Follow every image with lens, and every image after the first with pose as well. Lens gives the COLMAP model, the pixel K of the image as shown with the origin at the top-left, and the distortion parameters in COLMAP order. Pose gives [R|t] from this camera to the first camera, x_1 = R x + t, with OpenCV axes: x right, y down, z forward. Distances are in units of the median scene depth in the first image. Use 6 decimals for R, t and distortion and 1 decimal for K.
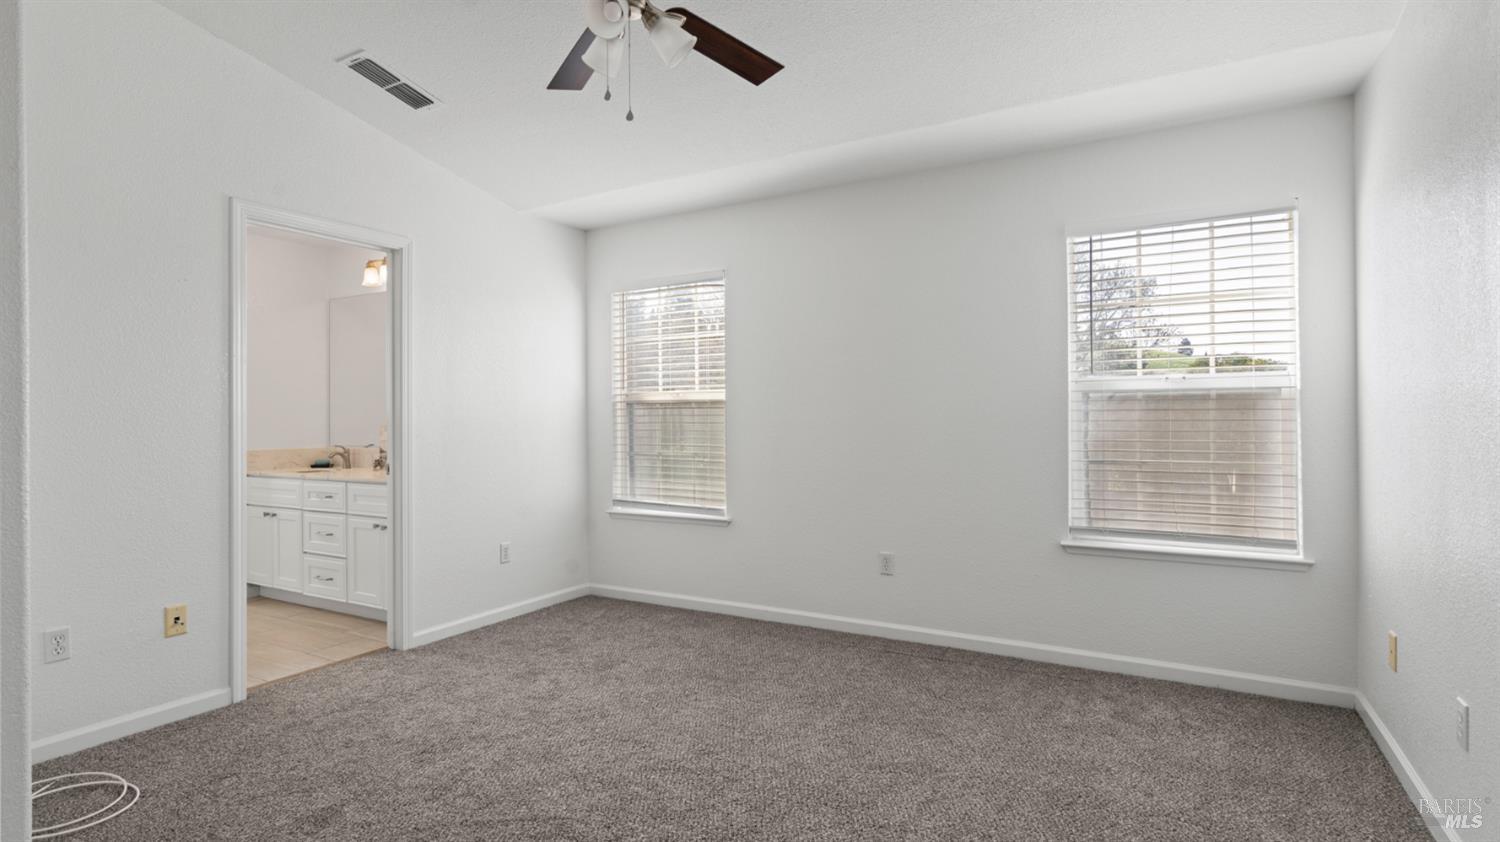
lens RADIAL K [[731.1, 0, 741.2], [0, 731.1, 420.0], [0, 0, 1]] dist [0.002469, 0.000601]
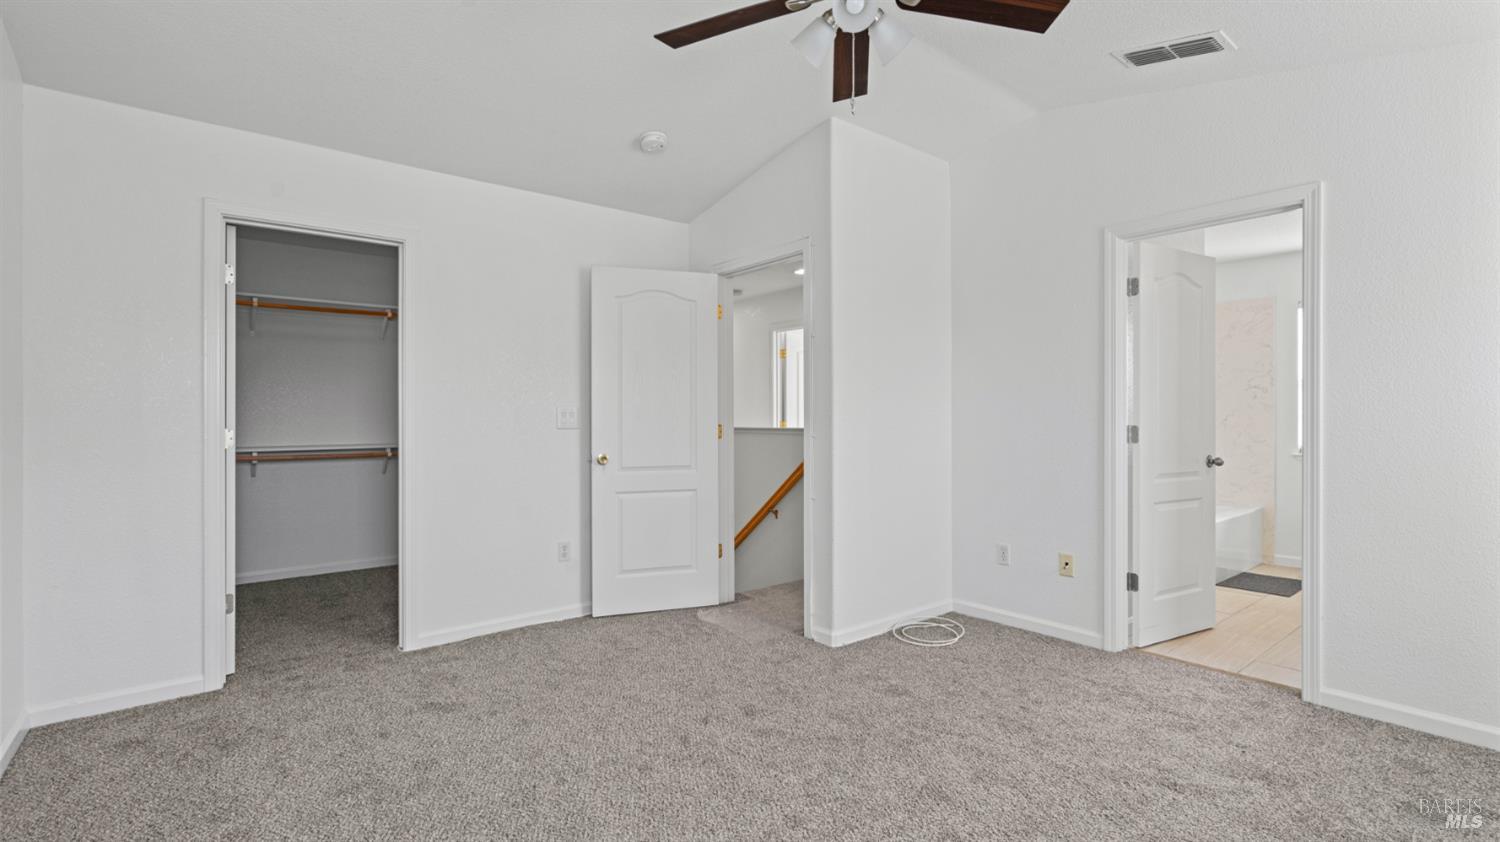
lens RADIAL K [[678.3, 0, 752.6], [0, 678.3, 414.3], [0, 0, 1]] dist [0.000420, 0.001016]
pose [[-0.347848, 0.007652, -0.937520, 0.521199], [0.005077, 0.999967, 0.006278, -0.008390], [0.937537, -0.002576, -0.347876, 0.808161]]
